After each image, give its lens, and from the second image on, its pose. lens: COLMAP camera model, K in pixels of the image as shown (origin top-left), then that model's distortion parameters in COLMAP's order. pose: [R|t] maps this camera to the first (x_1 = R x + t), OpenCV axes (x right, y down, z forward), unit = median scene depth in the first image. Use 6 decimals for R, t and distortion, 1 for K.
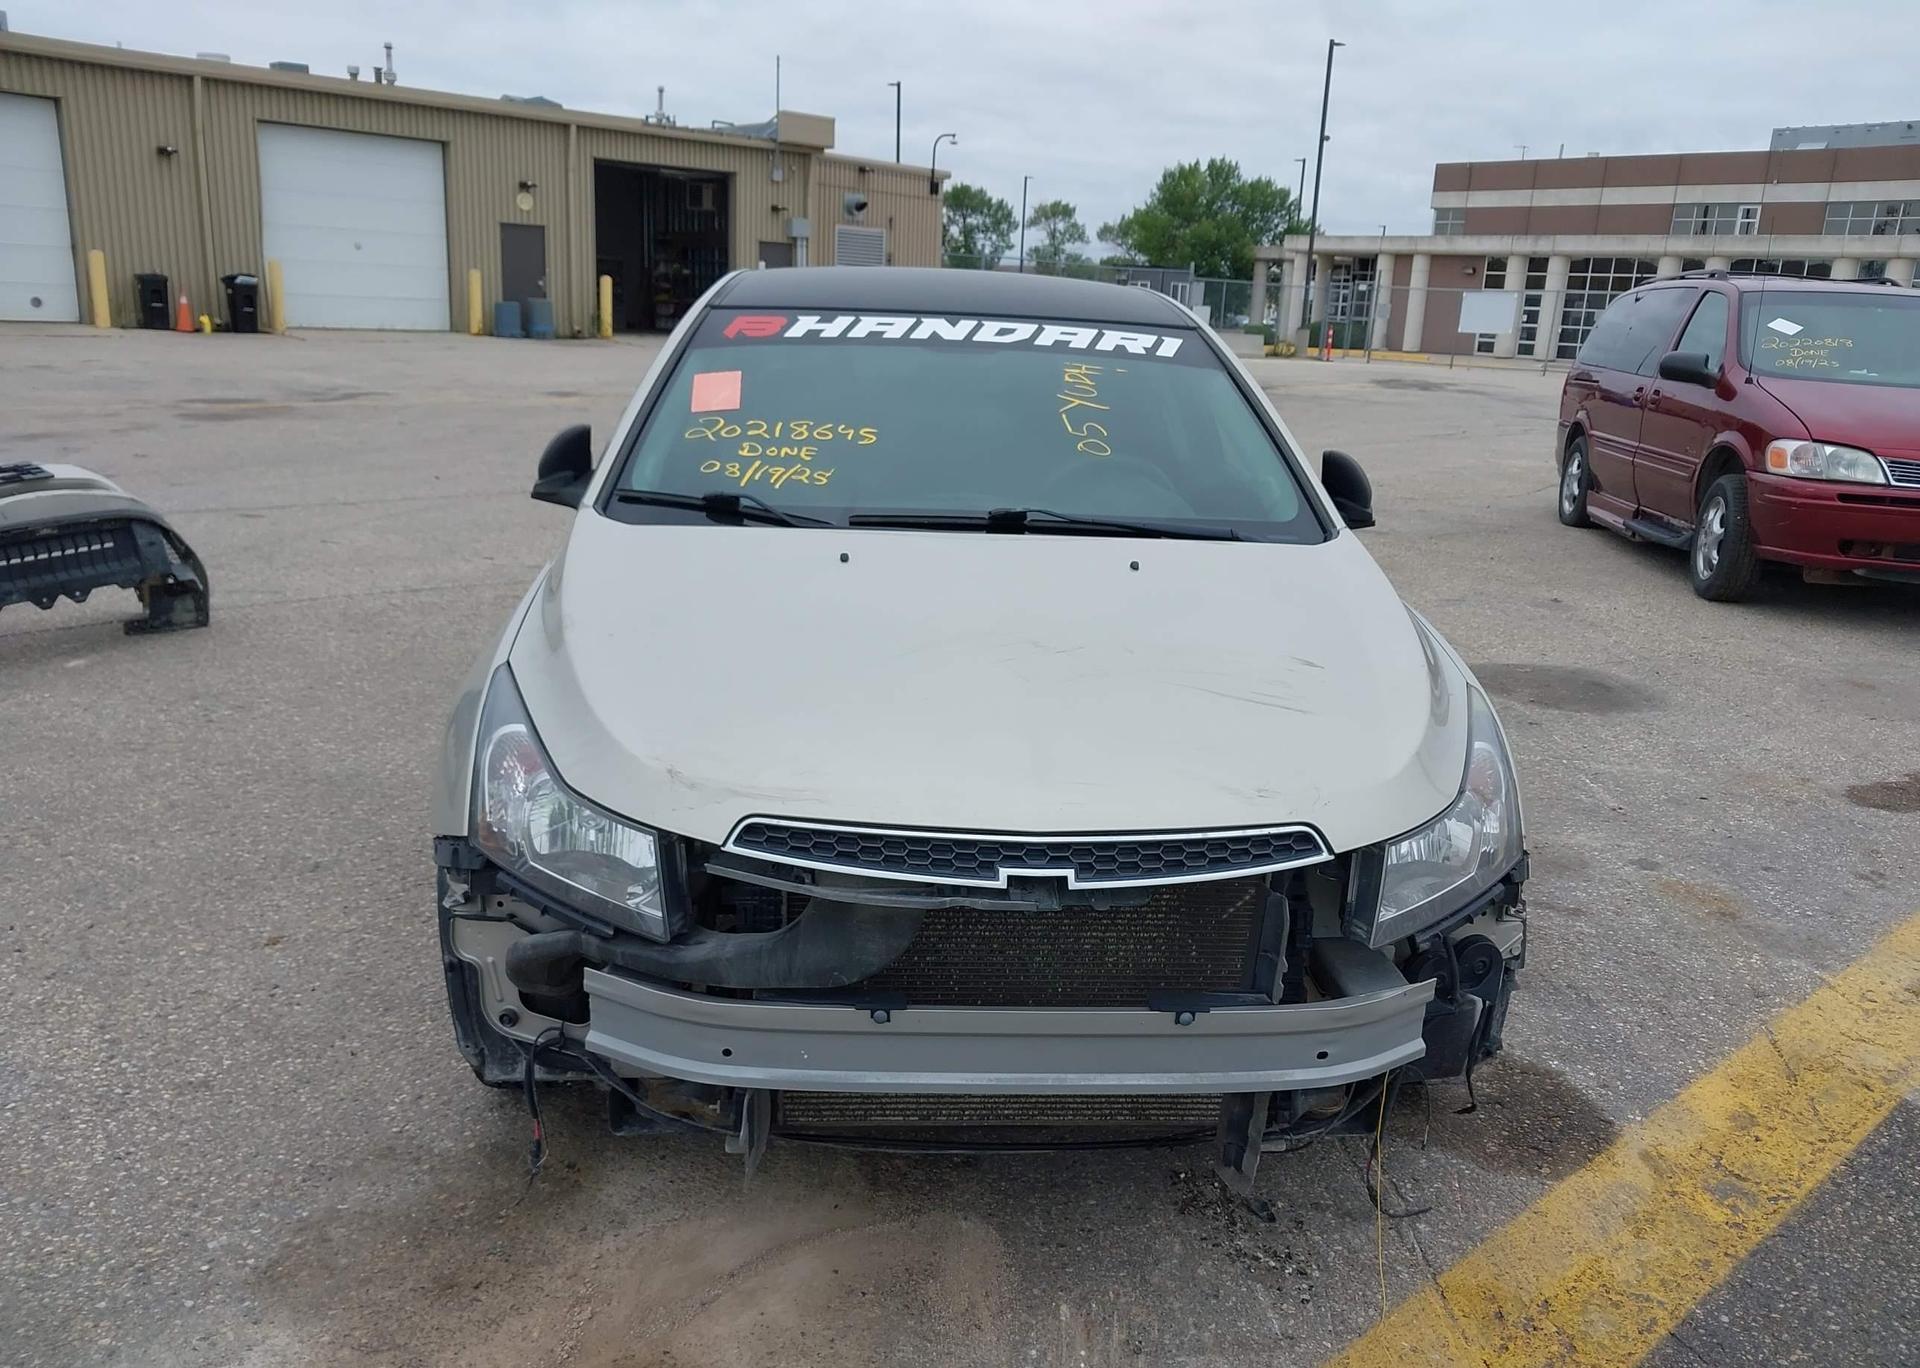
lens RADIAL K [[1531.1, 0, 973.3], [0, 1531.1, 705.2], [0, 0, 1]] dist [0.013563, -0.018775]
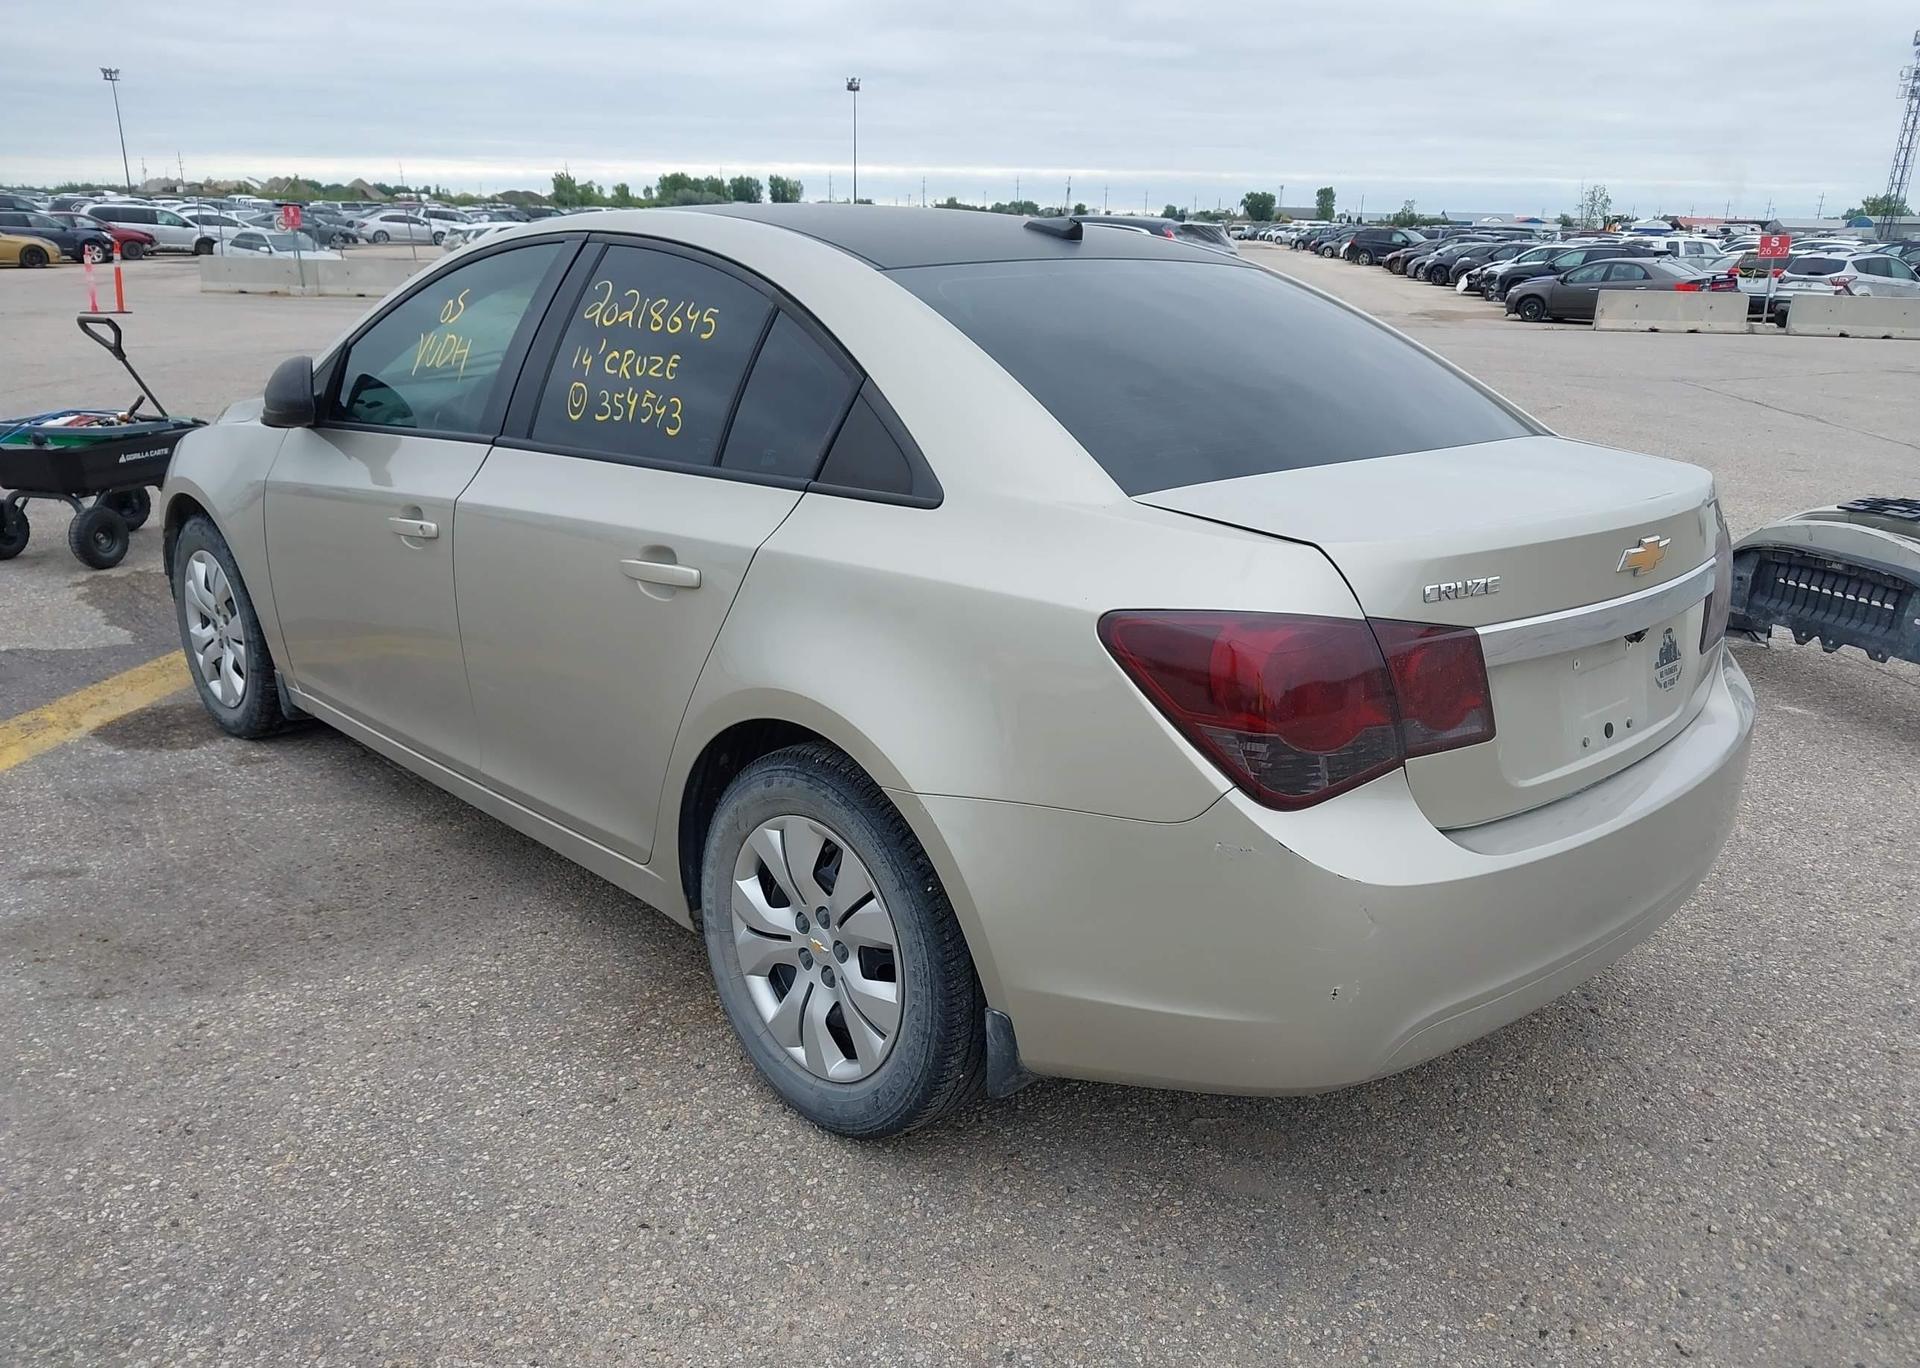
lens RADIAL K [[1531.1, 0, 964.0], [0, 1531.1, 721.4], [0, 0, 1]] dist [0.013563, -0.018775]
pose [[-0.770218, 0.137139, -0.622862, 0.075400], [-0.215215, 0.863440, 0.456238, -0.069228], [0.600373, 0.485452, -0.635523, 0.269918]]
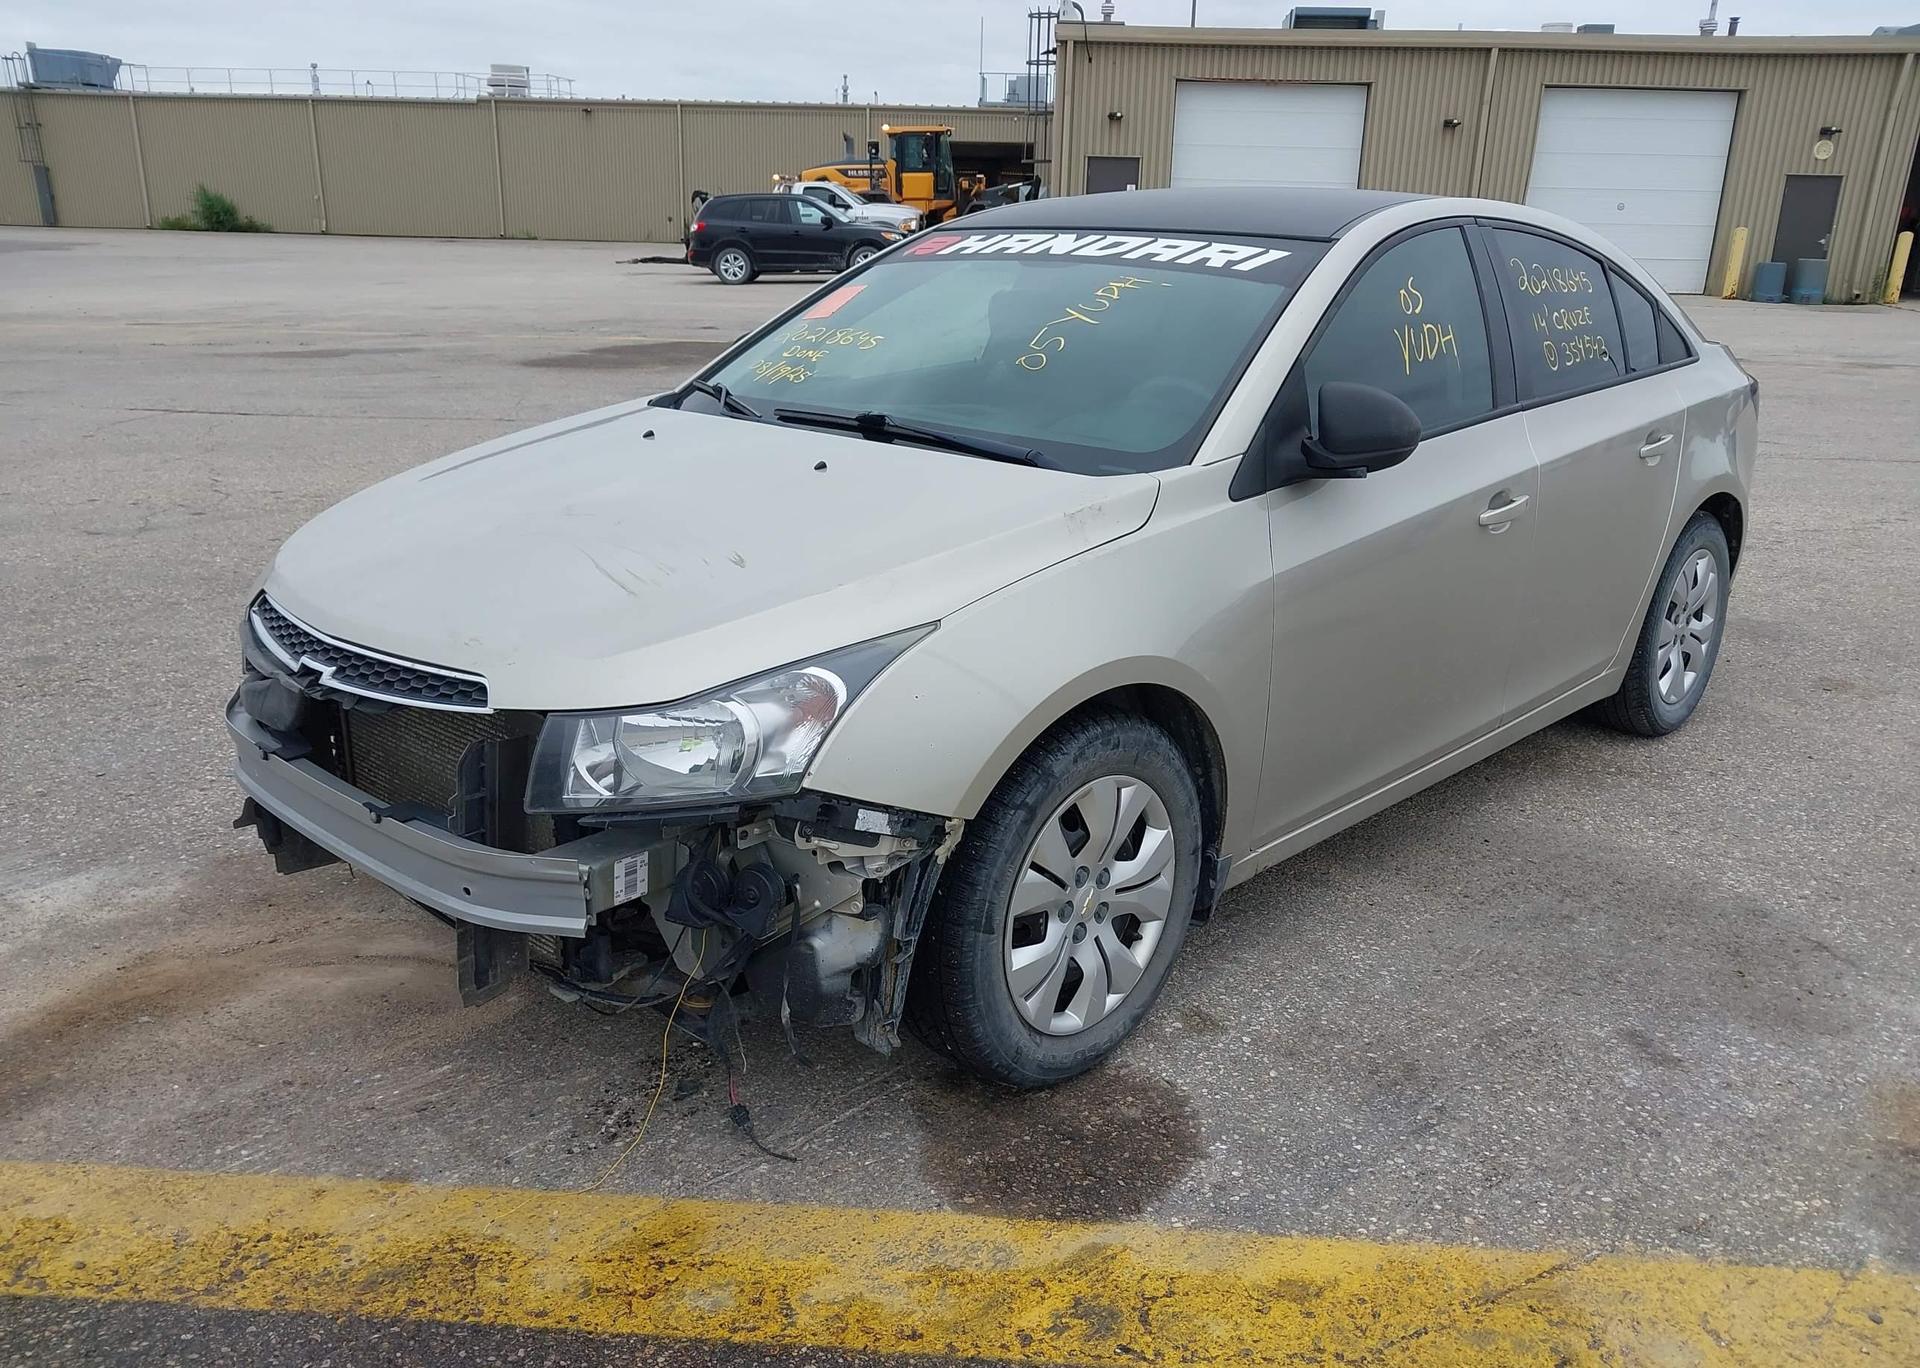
lens RADIAL K [[1531.1, 0, 956.7], [0, 1531.1, 722.4], [0, 0, 1]] dist [0.013563, -0.018775]
pose [[0.671927, 0.201078, -0.712799, 0.093396], [-0.180282, 0.977896, 0.105916, -0.004967], [0.718340, 0.057336, 0.693325, 0.038424]]
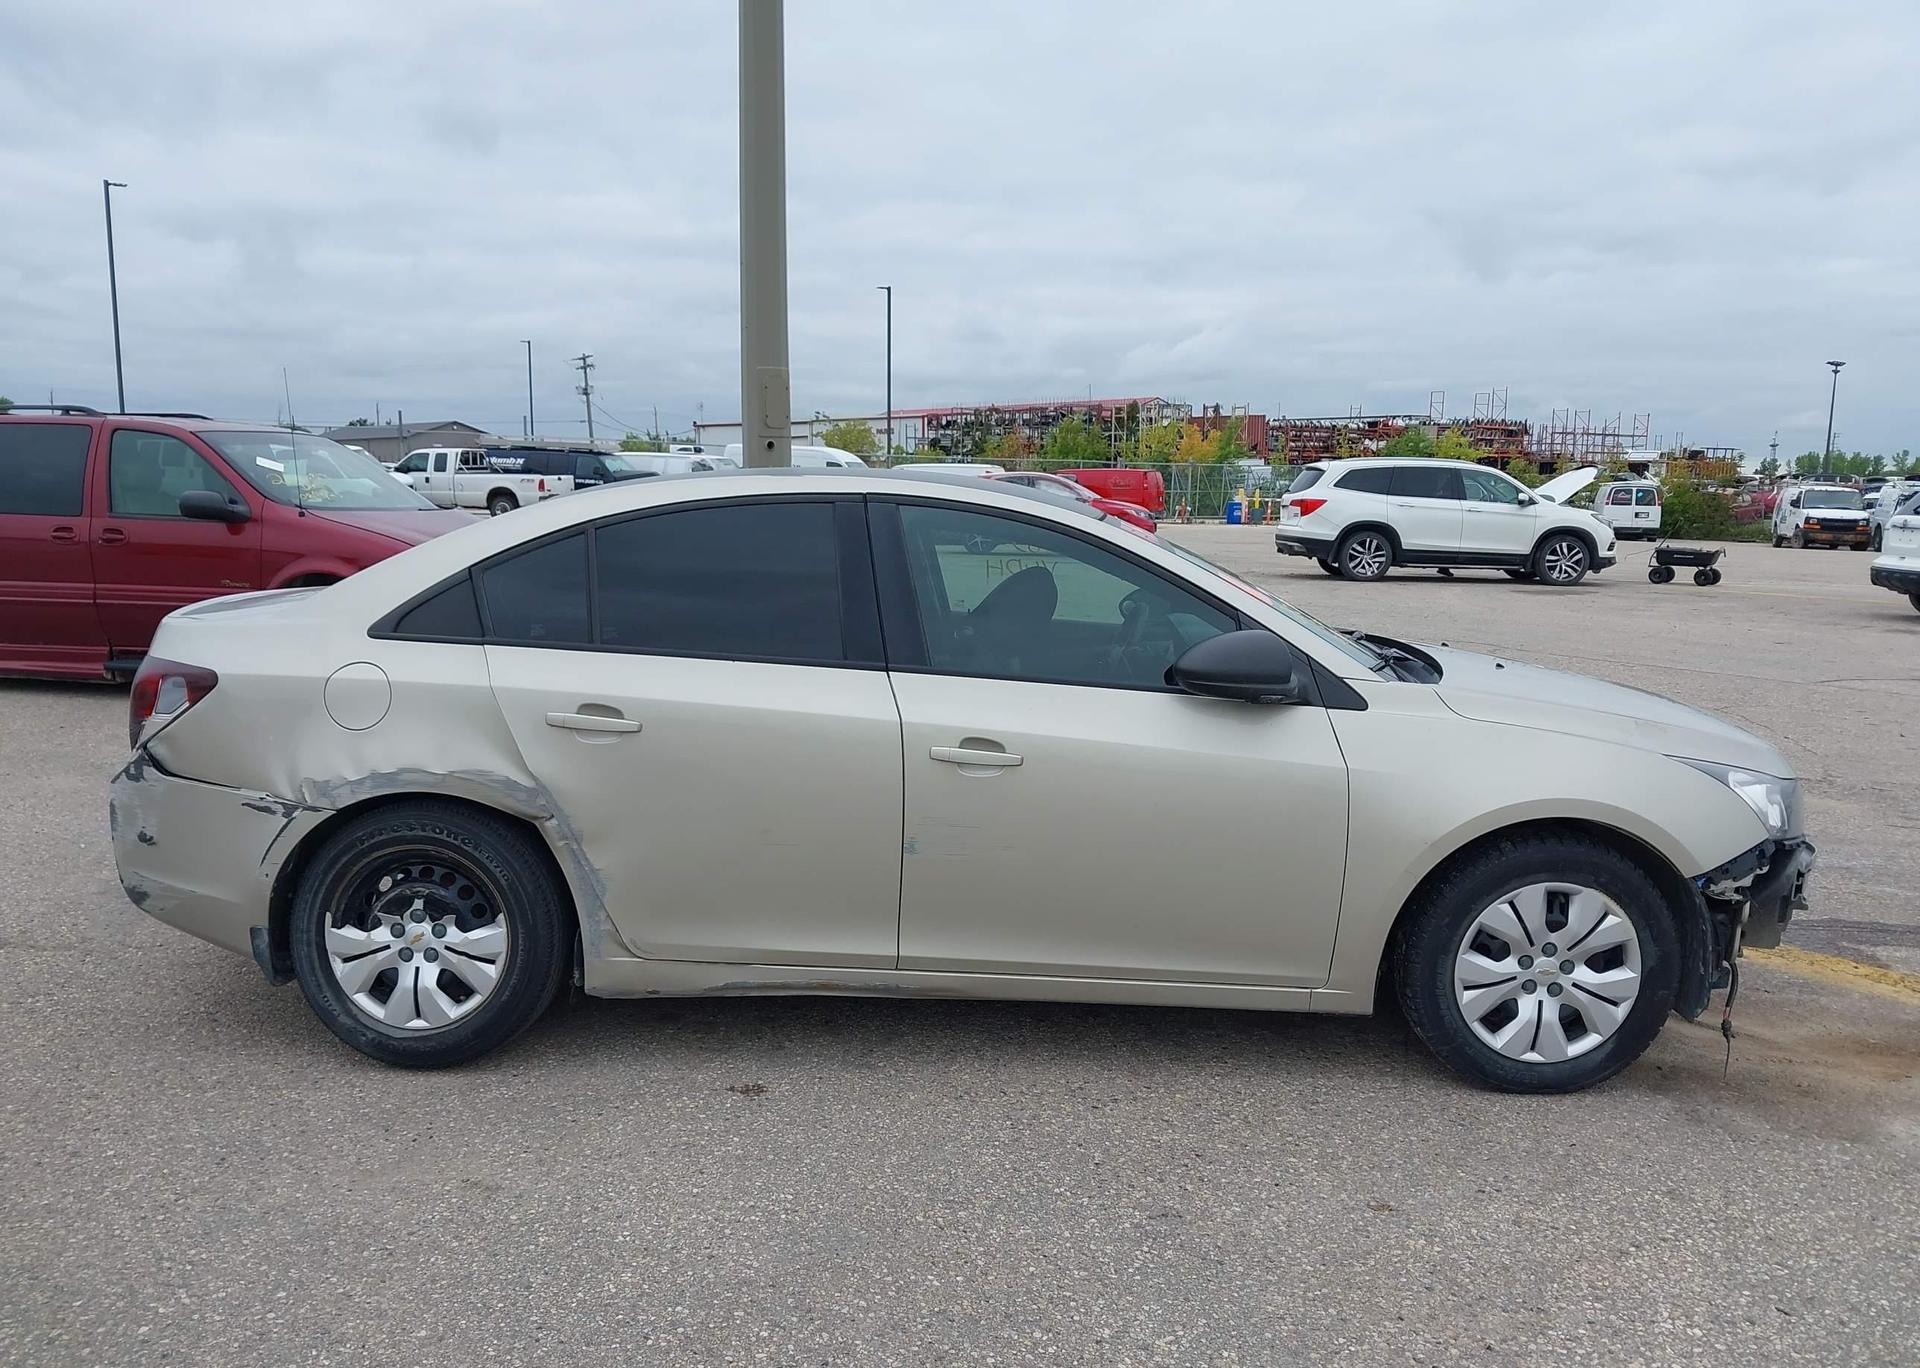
lens RADIAL K [[1531.1, 0, 955.7], [0, 1531.1, 696.7], [0, 0, 1]] dist [0.013563, -0.018775]
pose [[0.084797, -0.182775, 0.979491, -0.169765], [0.238878, 0.958093, 0.158102, -0.045448], [-0.967340, 0.220572, 0.124904, 0.135769]]
